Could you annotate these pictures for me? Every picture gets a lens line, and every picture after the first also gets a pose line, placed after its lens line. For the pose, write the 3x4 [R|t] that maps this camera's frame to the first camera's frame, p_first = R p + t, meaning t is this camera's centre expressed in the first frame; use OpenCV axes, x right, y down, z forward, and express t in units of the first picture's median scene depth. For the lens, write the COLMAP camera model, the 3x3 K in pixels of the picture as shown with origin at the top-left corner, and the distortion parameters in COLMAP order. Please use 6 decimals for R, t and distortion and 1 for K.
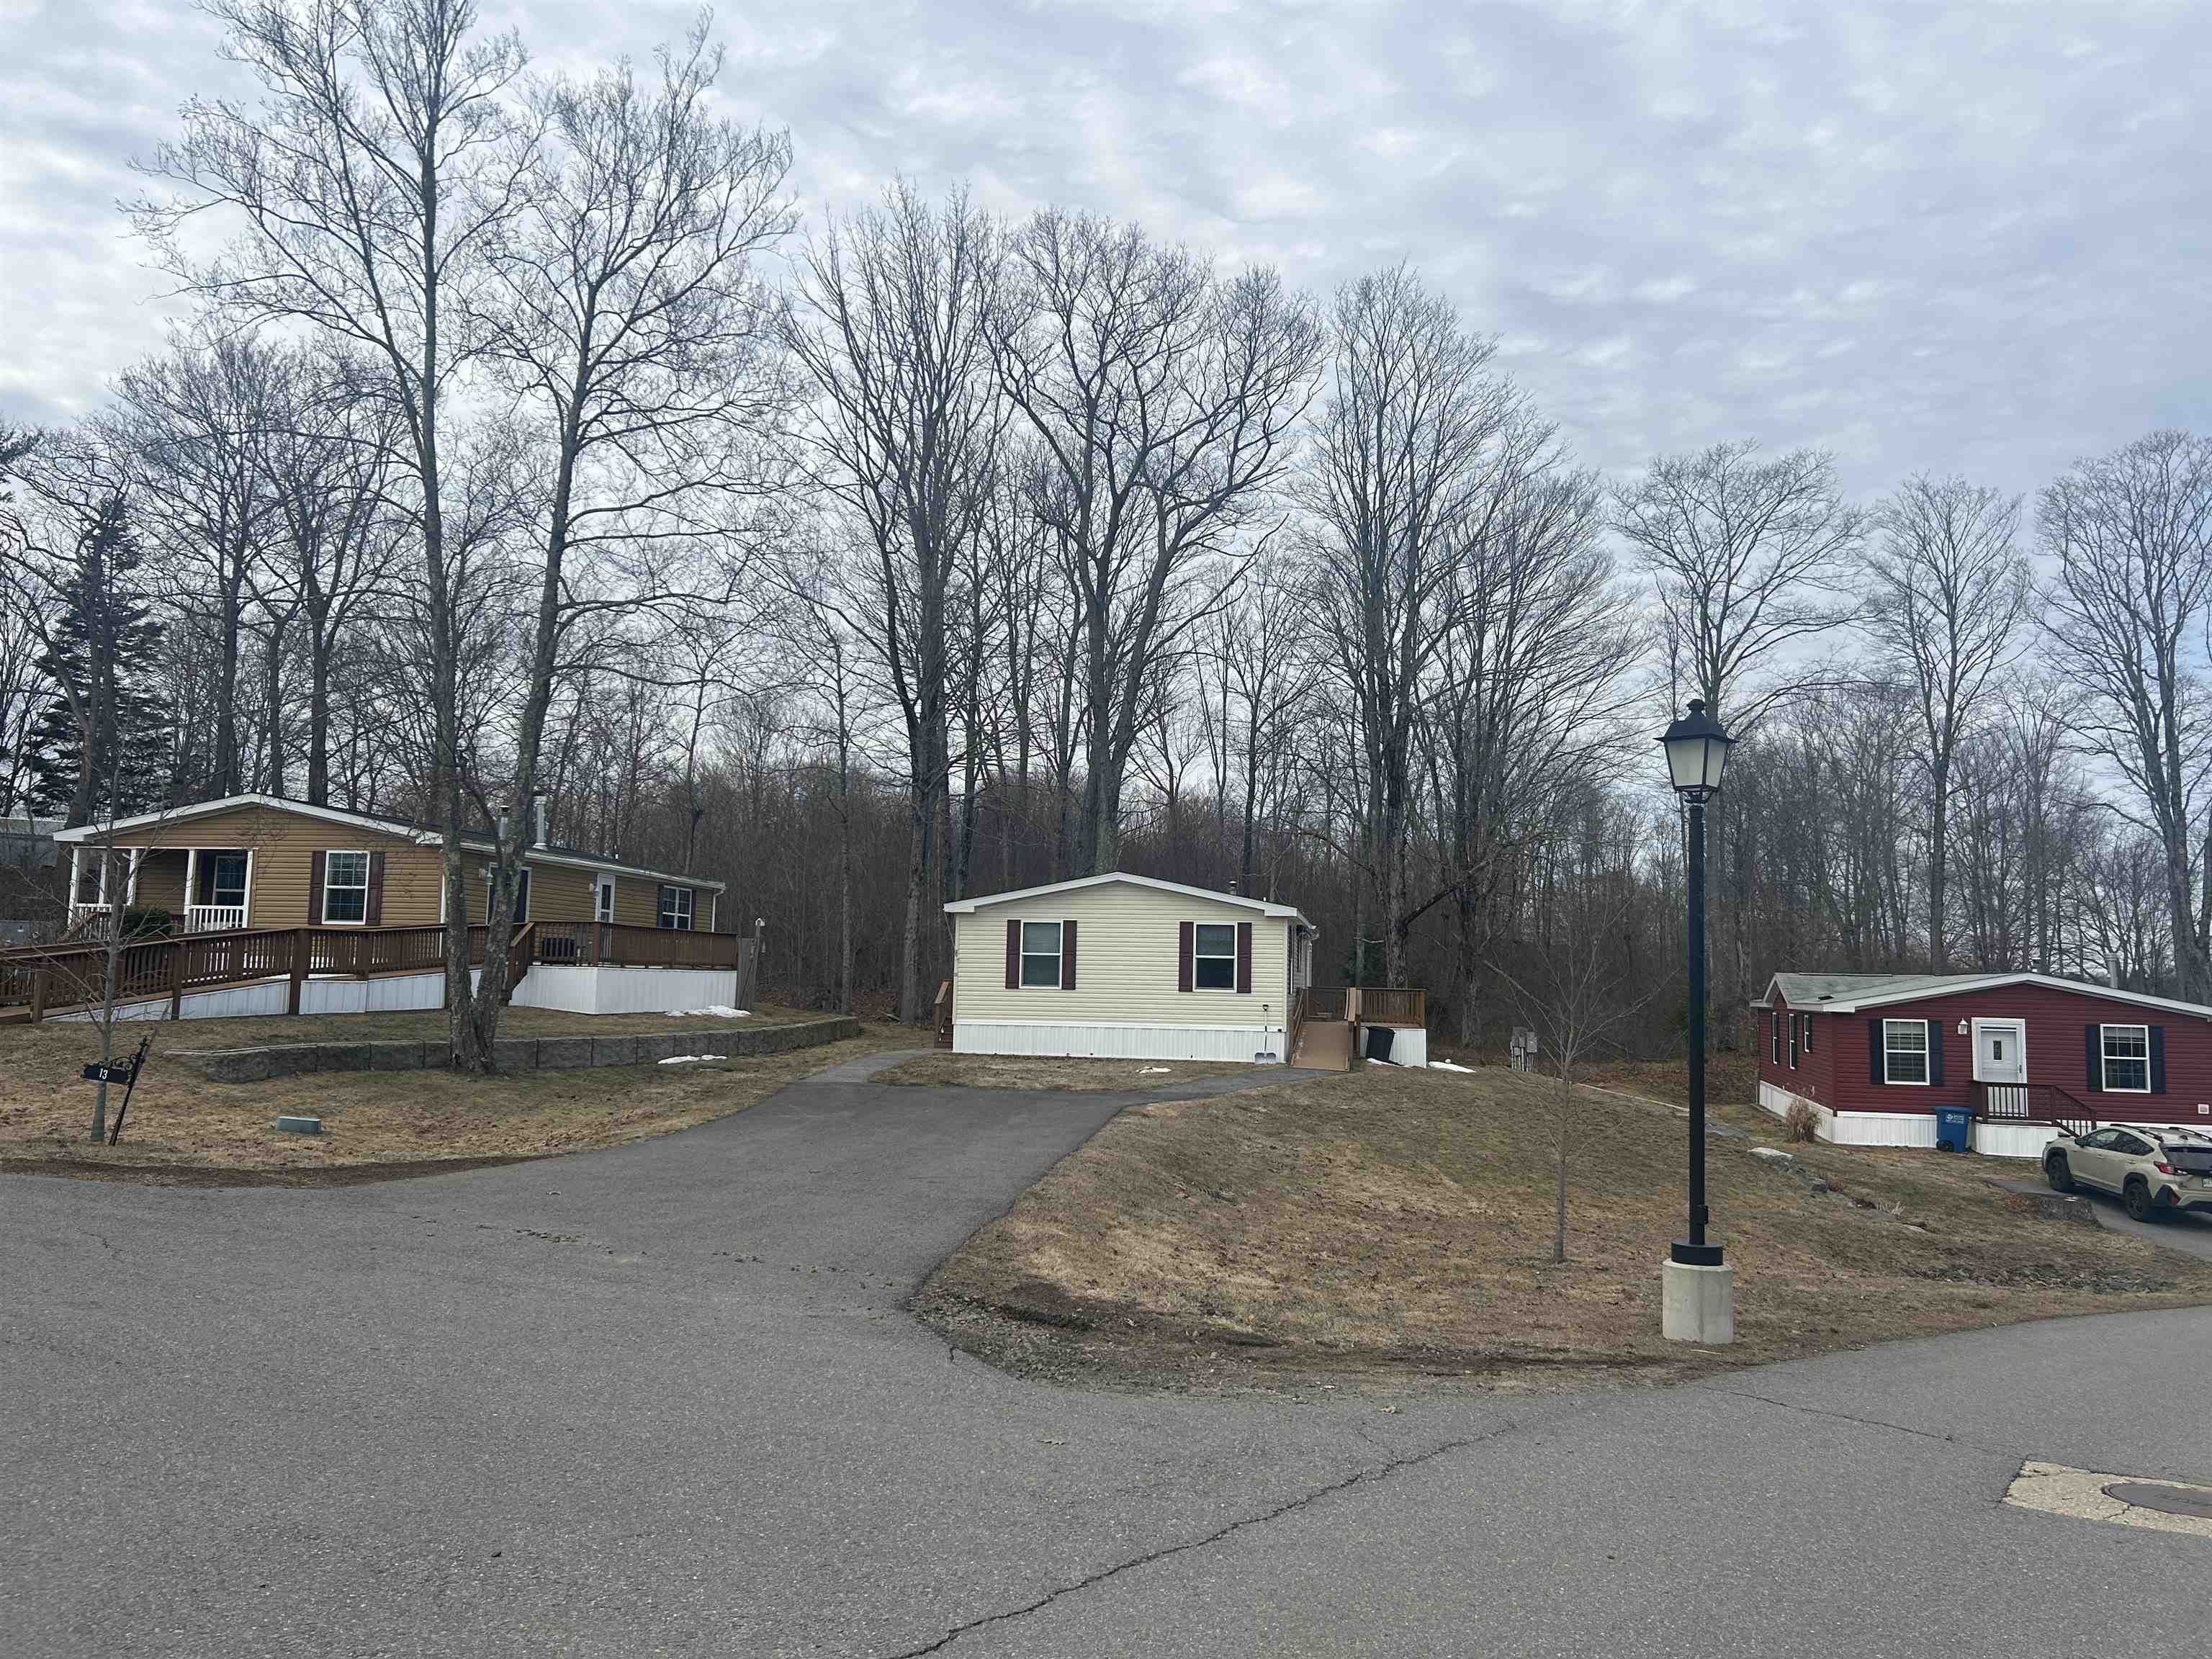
lens RADIAL K [[1660.8, 0, 1115.6], [0, 1660.8, 827.3], [0, 0, 1]] dist [0.050437, -0.048156]
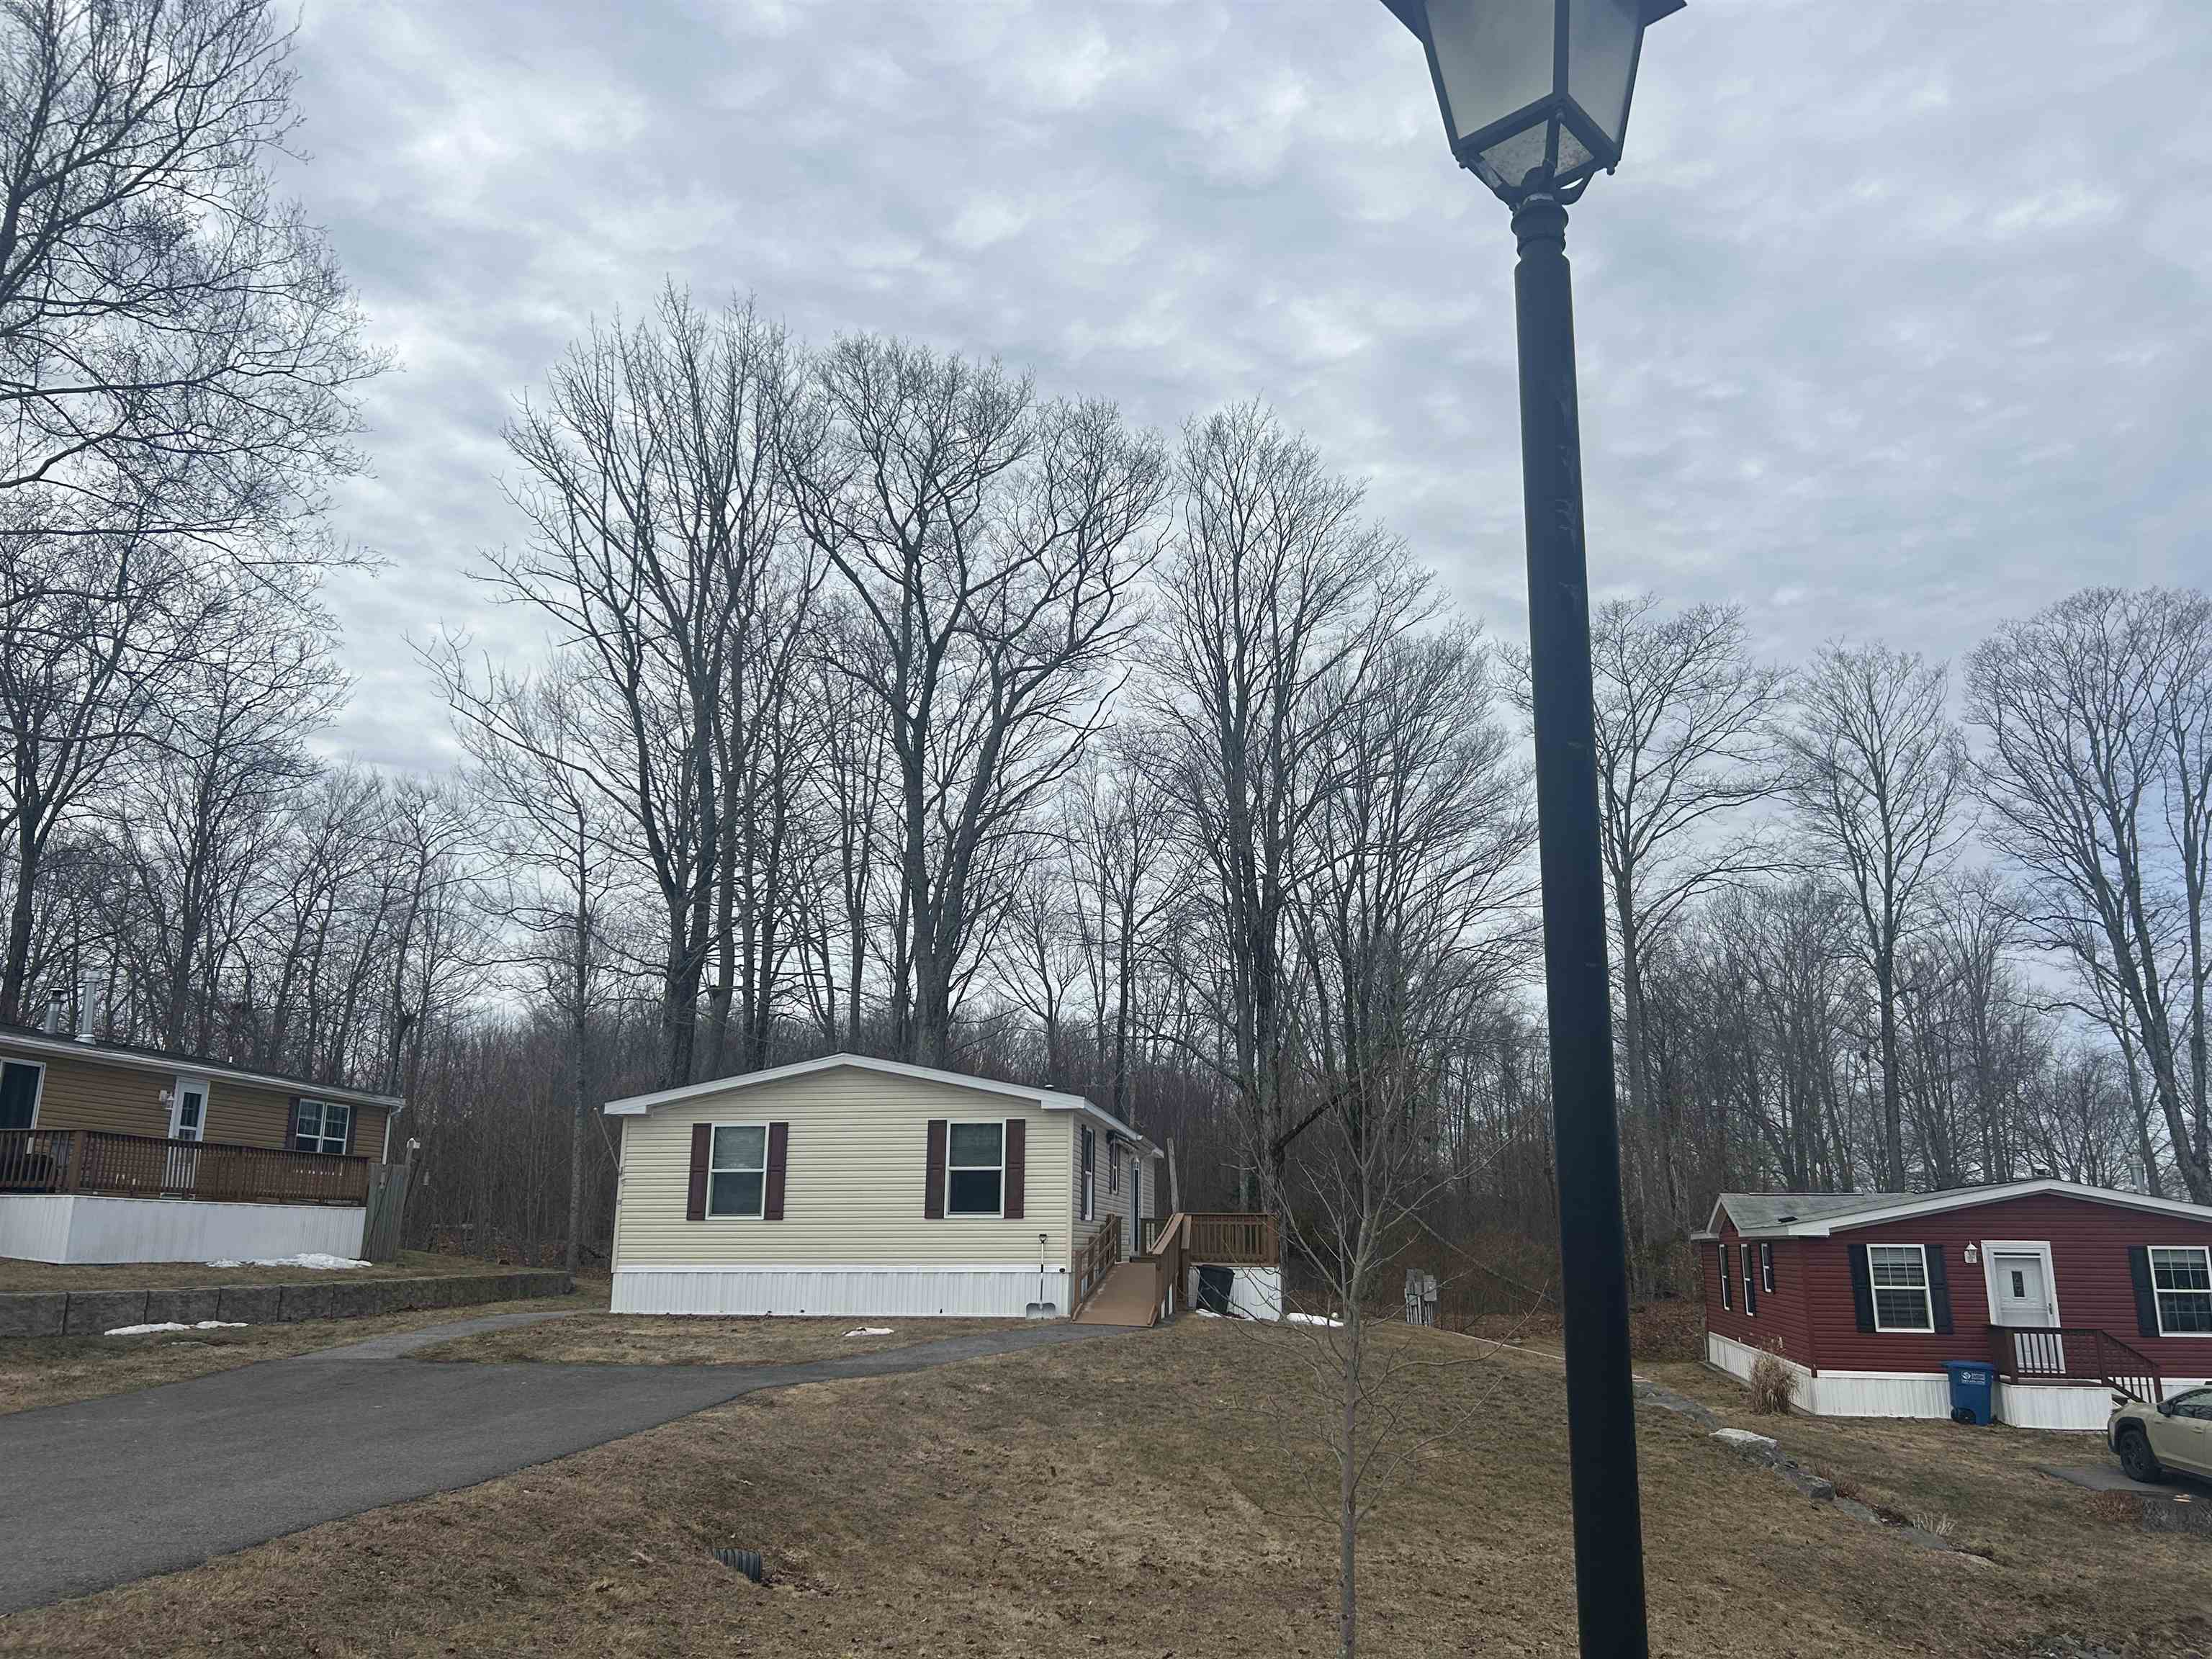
lens RADIAL K [[1660.8, 0, 1109.2], [0, 1660.8, 831.5], [0, 0, 1]] dist [0.050437, -0.048156]
pose [[0.999119, -0.006956, 0.041379, 0.066493], [0.013062, 0.988726, -0.149168, 0.030722], [-0.039875, 0.149577, 0.987946, 0.185979]]
